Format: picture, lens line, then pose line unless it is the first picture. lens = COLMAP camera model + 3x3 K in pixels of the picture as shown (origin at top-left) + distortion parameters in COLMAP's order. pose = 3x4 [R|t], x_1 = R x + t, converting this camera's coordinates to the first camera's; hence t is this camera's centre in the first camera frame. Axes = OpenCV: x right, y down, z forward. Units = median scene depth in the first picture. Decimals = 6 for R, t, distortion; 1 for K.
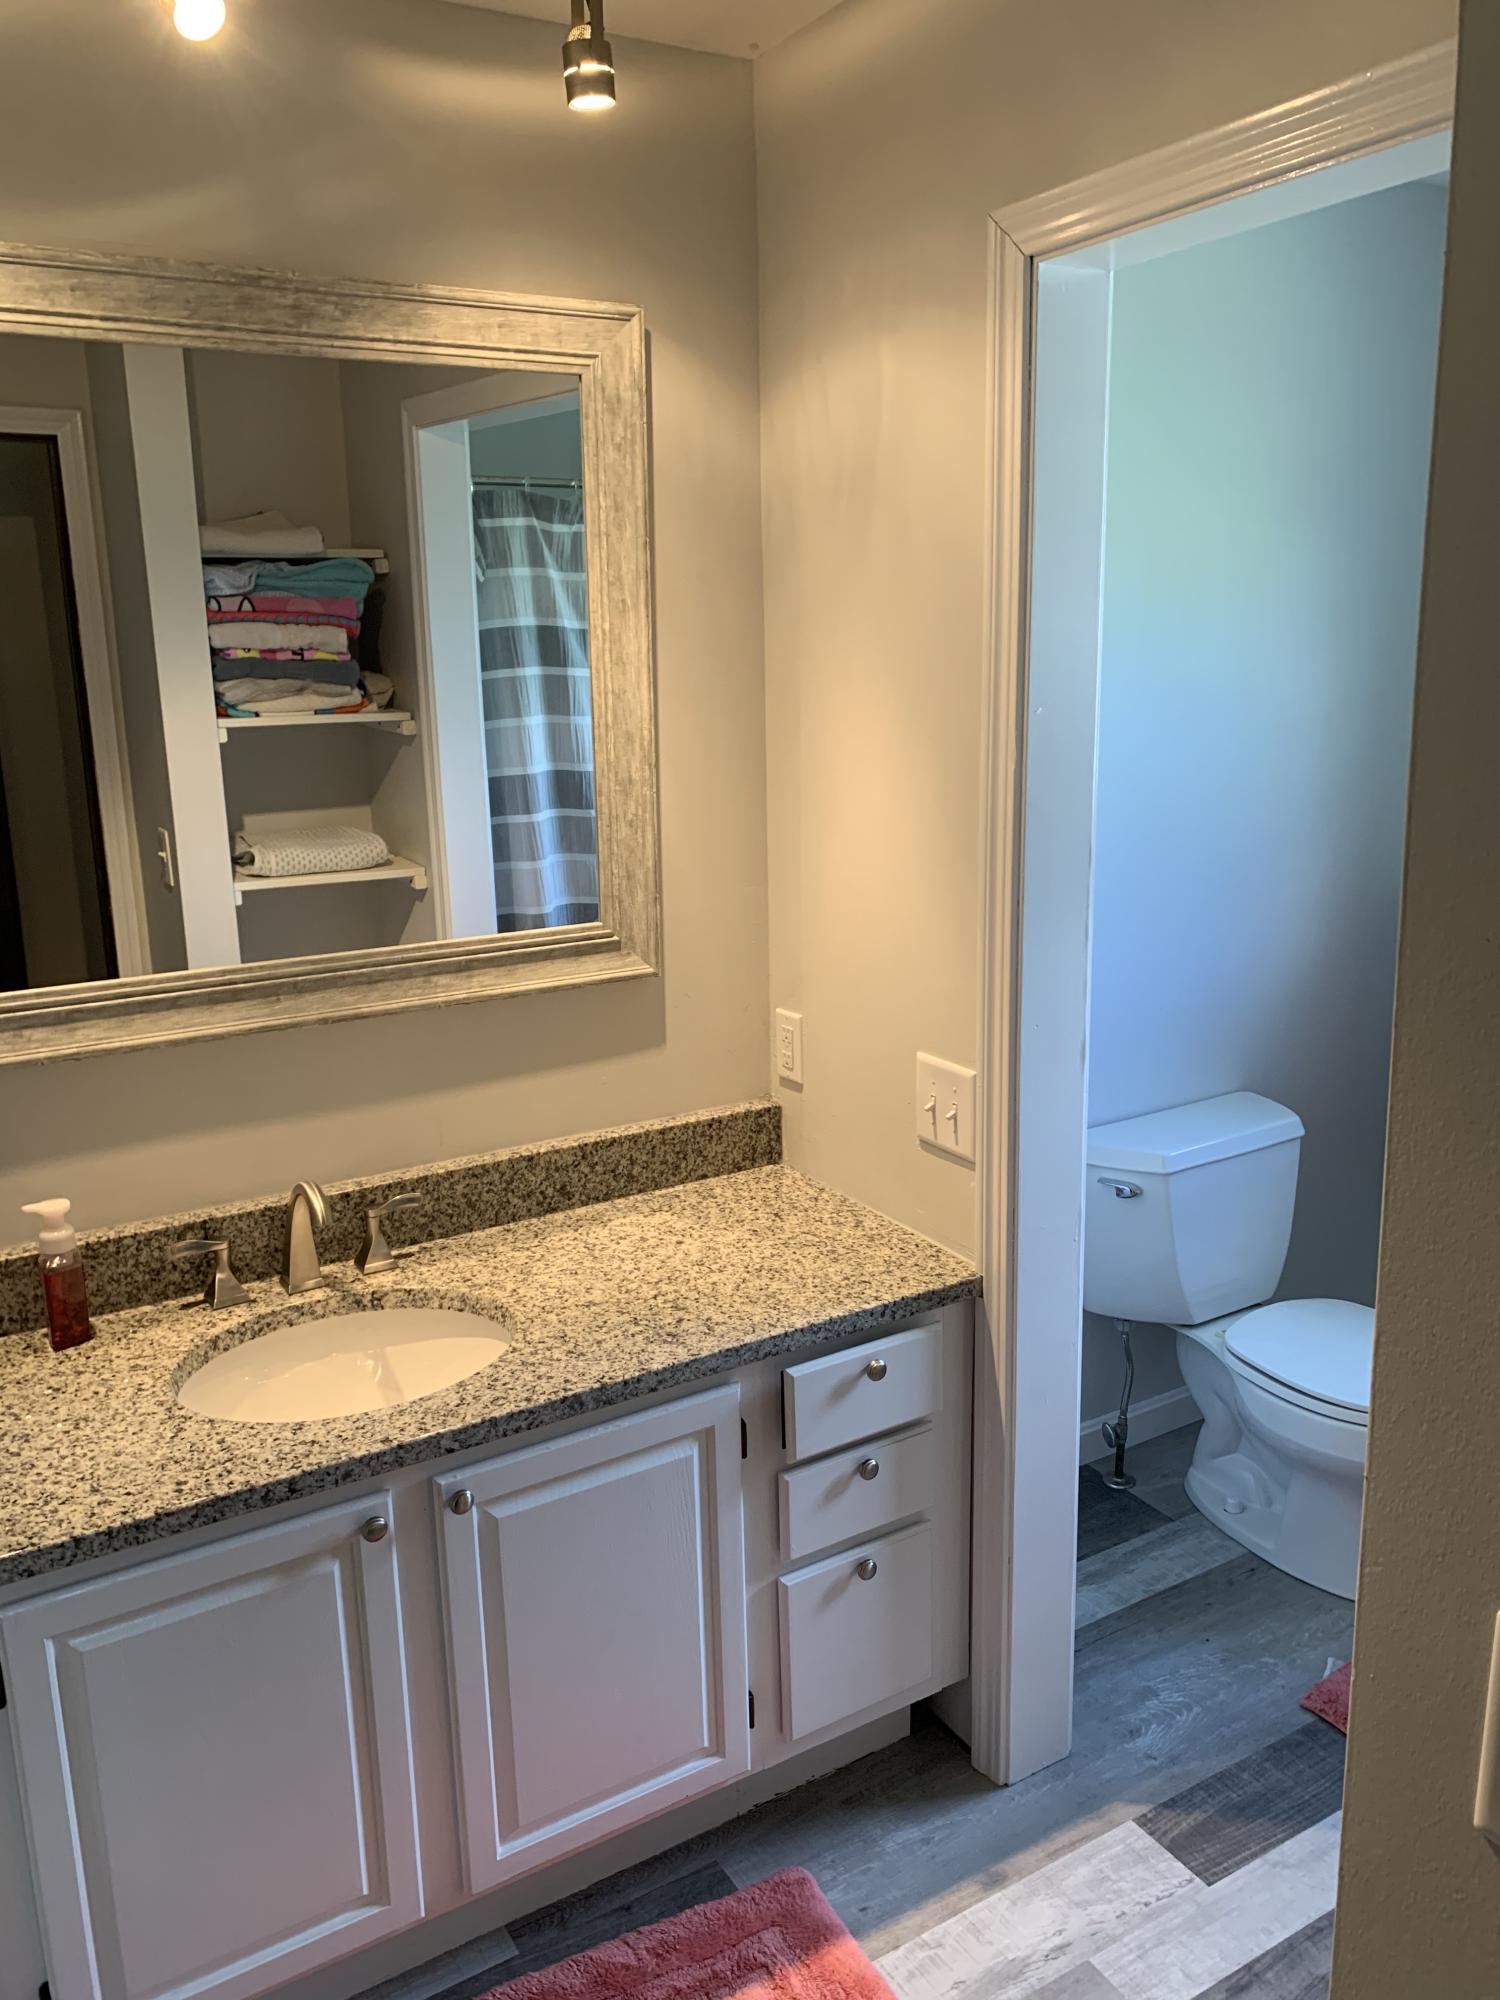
lens RADIAL K [[1536.8, 0, 744.4], [0, 1536.8, 990.2], [0, 0, 1]] dist [0.014656, -0.003689]
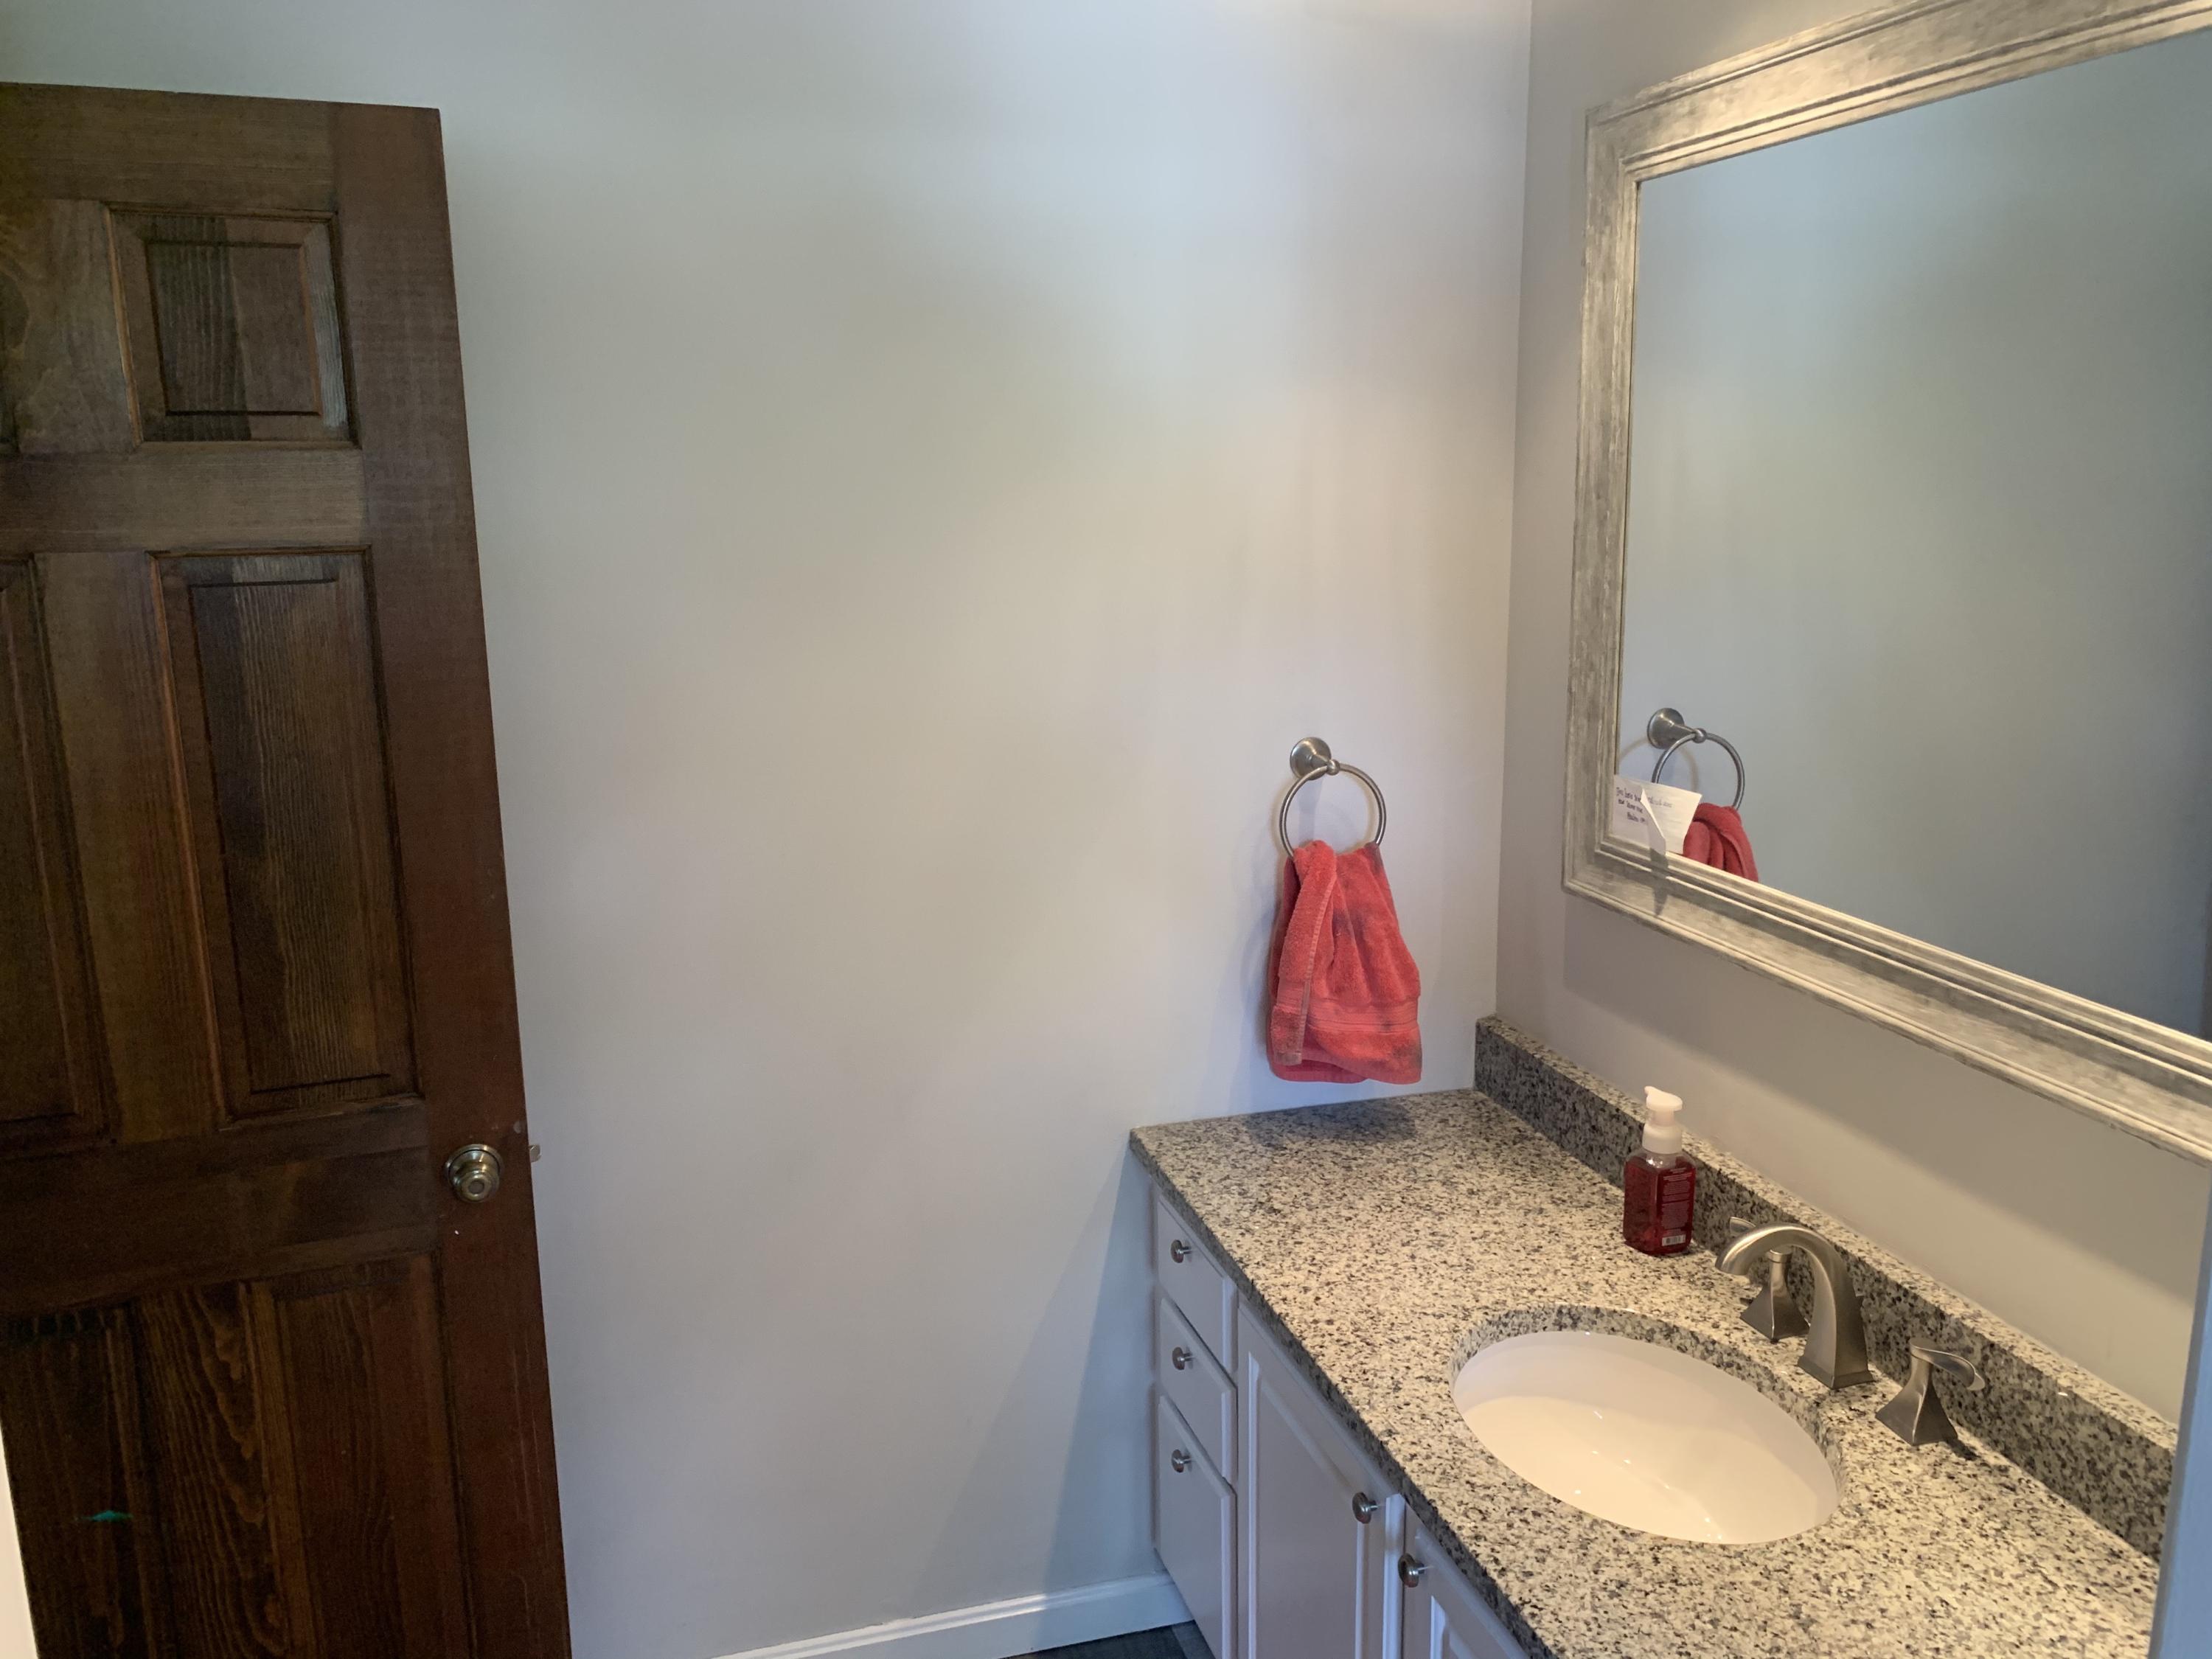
lens RADIAL K [[1699.7, 0, 1099.8], [0, 1699.7, 835.4], [0, 0, 1]] dist [0.014656, -0.003689]
pose [[-0.252857, 0.228232, -0.940199, 0.495335], [-0.203427, 0.937513, 0.282290, -0.202089], [0.945876, 0.262641, -0.190628, 0.744000]]
